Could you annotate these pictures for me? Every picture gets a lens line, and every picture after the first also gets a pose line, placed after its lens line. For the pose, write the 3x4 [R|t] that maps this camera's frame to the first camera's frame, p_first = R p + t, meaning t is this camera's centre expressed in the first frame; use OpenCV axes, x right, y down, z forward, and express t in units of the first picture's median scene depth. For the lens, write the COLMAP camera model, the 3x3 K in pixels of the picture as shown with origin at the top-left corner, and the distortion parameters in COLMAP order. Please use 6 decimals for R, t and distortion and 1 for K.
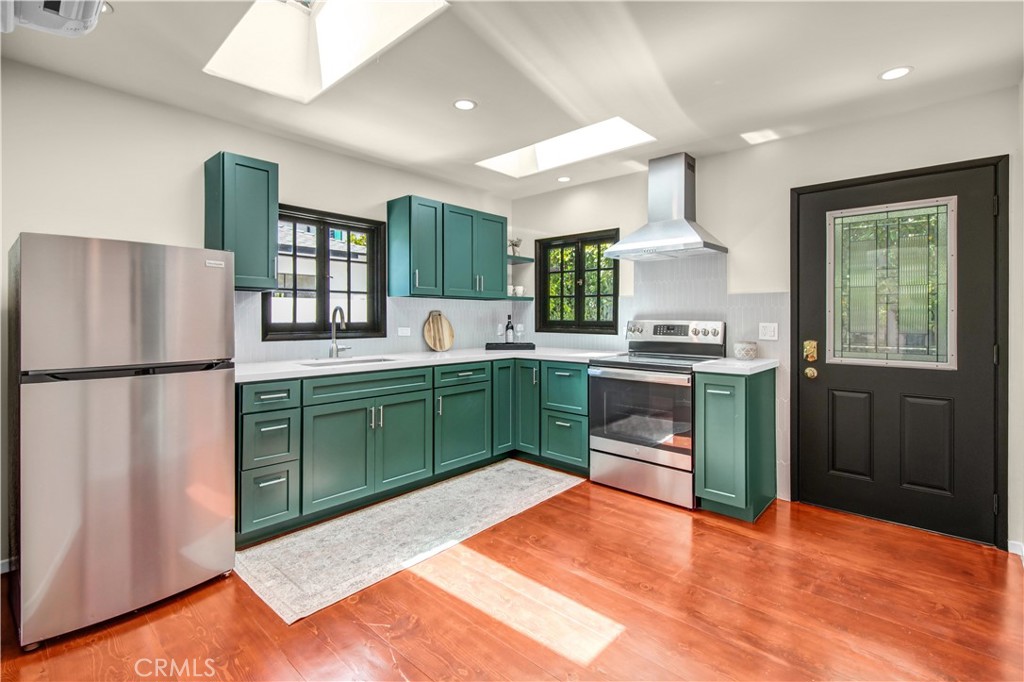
lens RADIAL K [[453.9, 0, 514.3], [0, 453.9, 317.9], [0, 0, 1]] dist [0.000499, -0.000189]
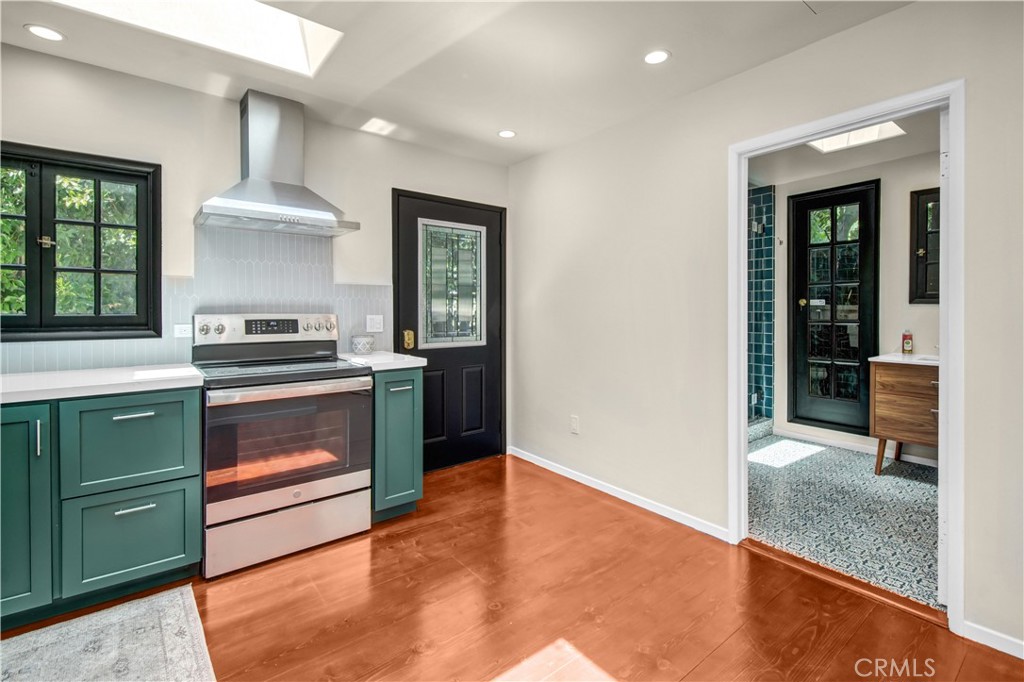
lens RADIAL K [[466.0, 0, 515.3], [0, 466.0, 314.2], [0, 0, 1]] dist [-0.000373, -0.000468]
pose [[0.161123, -0.010227, 0.986881, -0.399678], [0.002385, 0.999947, 0.009973, -0.000546], [-0.986931, 0.000747, 0.161139, 0.521759]]
